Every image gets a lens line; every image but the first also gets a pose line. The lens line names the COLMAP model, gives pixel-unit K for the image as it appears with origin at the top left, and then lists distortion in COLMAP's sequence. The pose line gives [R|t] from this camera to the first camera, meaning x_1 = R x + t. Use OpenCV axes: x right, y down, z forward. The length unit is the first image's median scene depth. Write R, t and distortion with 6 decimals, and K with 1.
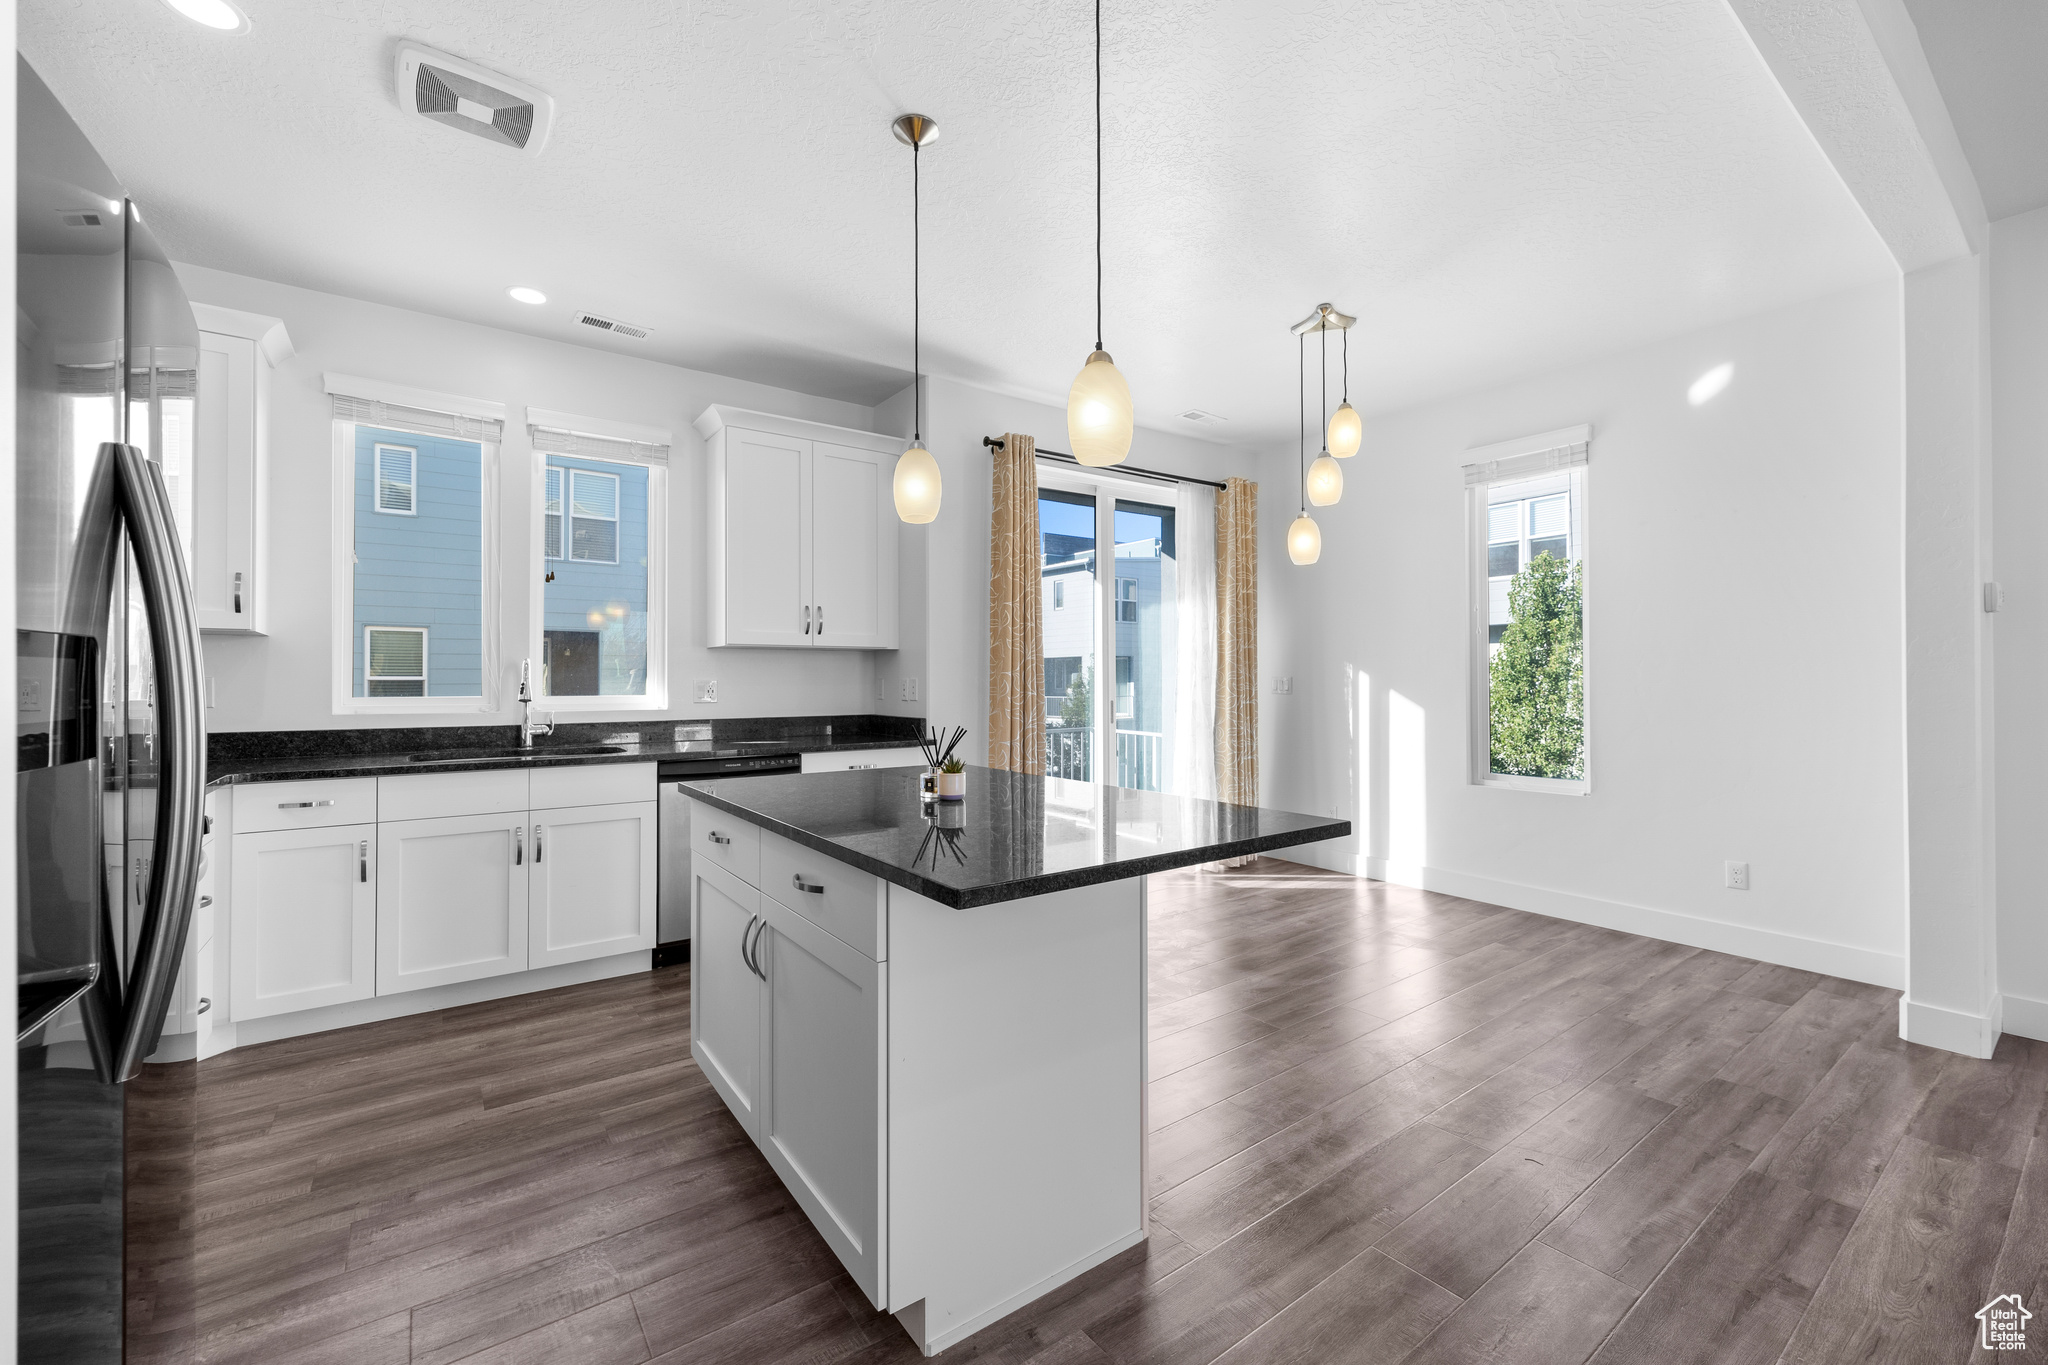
lens RADIAL K [[832.7, 0, 1038.4], [0, 832.7, 673.9], [0, 0, 1]] dist [0.003854, -0.001266]
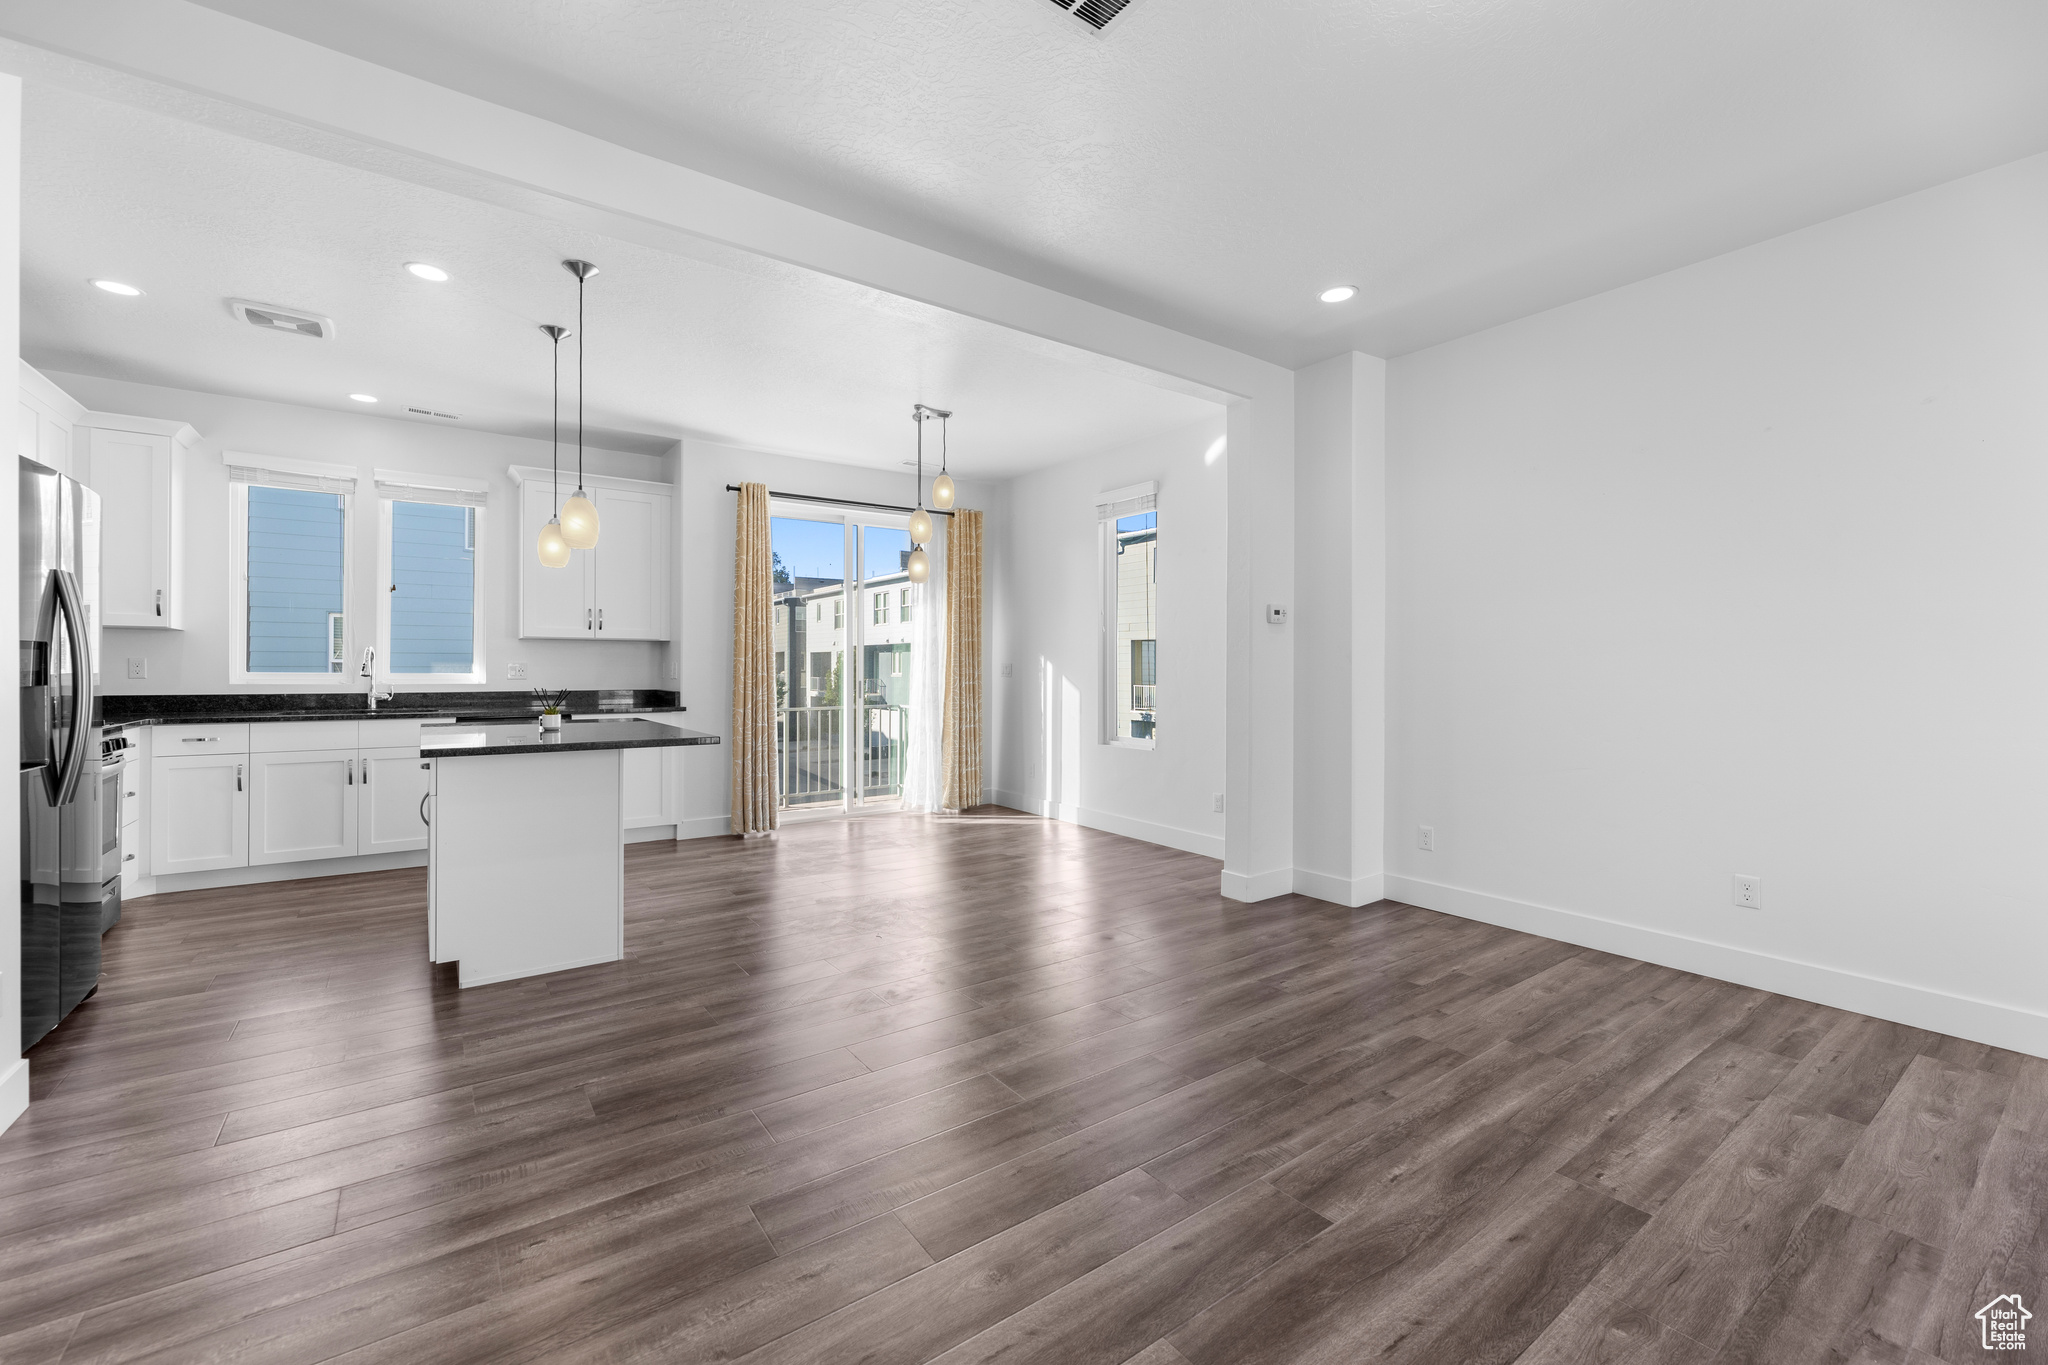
lens RADIAL K [[832.7, 0, 1027.8], [0, 832.7, 666.8], [0, 0, 1]] dist [0.003854, -0.001266]
pose [[0.999981, 0.005744, -0.002011, 0.509147], [-0.005733, 0.999968, 0.005521, 0.002307], [0.002042, -0.005509, 0.999983, -0.421881]]
